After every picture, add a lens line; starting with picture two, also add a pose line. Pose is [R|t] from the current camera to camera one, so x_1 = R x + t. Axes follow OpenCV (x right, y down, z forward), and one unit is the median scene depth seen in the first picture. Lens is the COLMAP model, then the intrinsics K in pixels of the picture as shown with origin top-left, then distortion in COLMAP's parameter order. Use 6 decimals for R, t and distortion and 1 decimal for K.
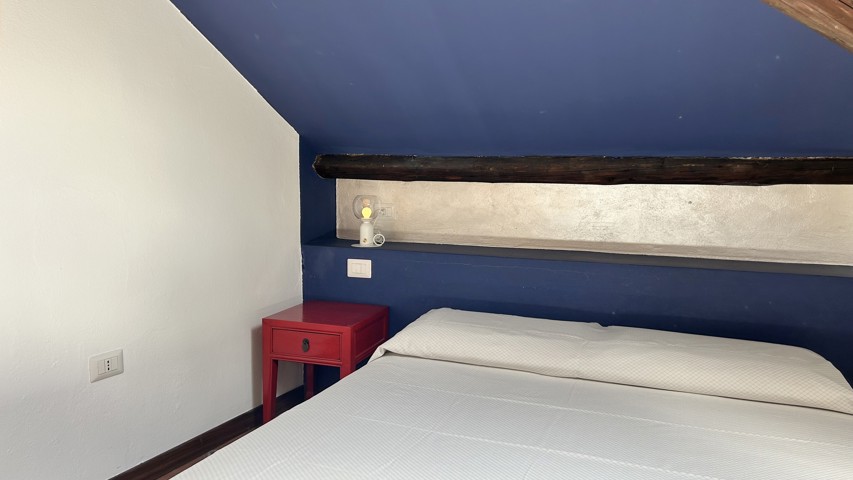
lens RADIAL K [[641.6, 0, 426.5], [0, 641.6, 240.0], [0, 0, 1]] dist [0.004117, -0.007038]
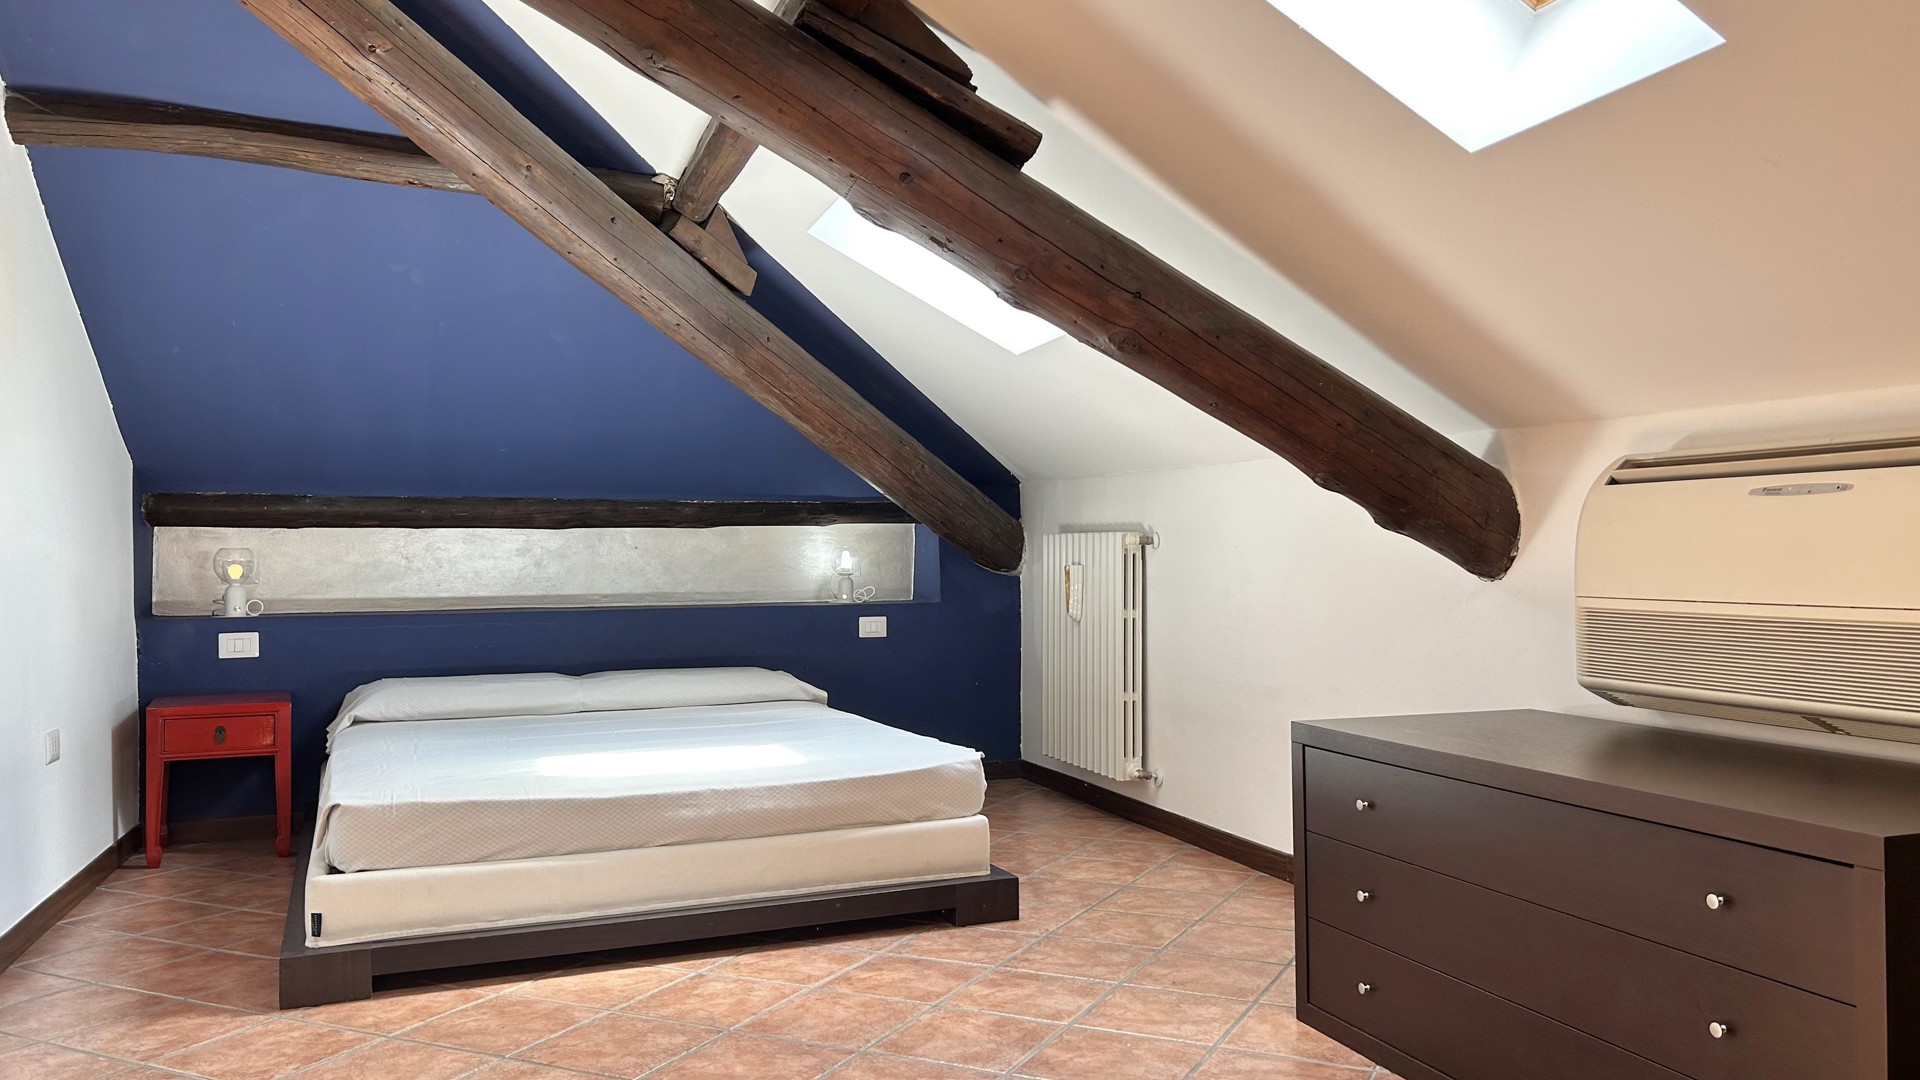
lens RADIAL K [[1444.1, 0, 960.0], [0, 1444.1, 540.0], [0, 0, 1]] dist [0.004117, -0.007038]
pose [[0.716645, -0.007377, 0.697399, -0.688721], [0.086456, 0.993171, -0.078337, 0.129862], [-0.692058, 0.116434, 0.712389, -0.800529]]
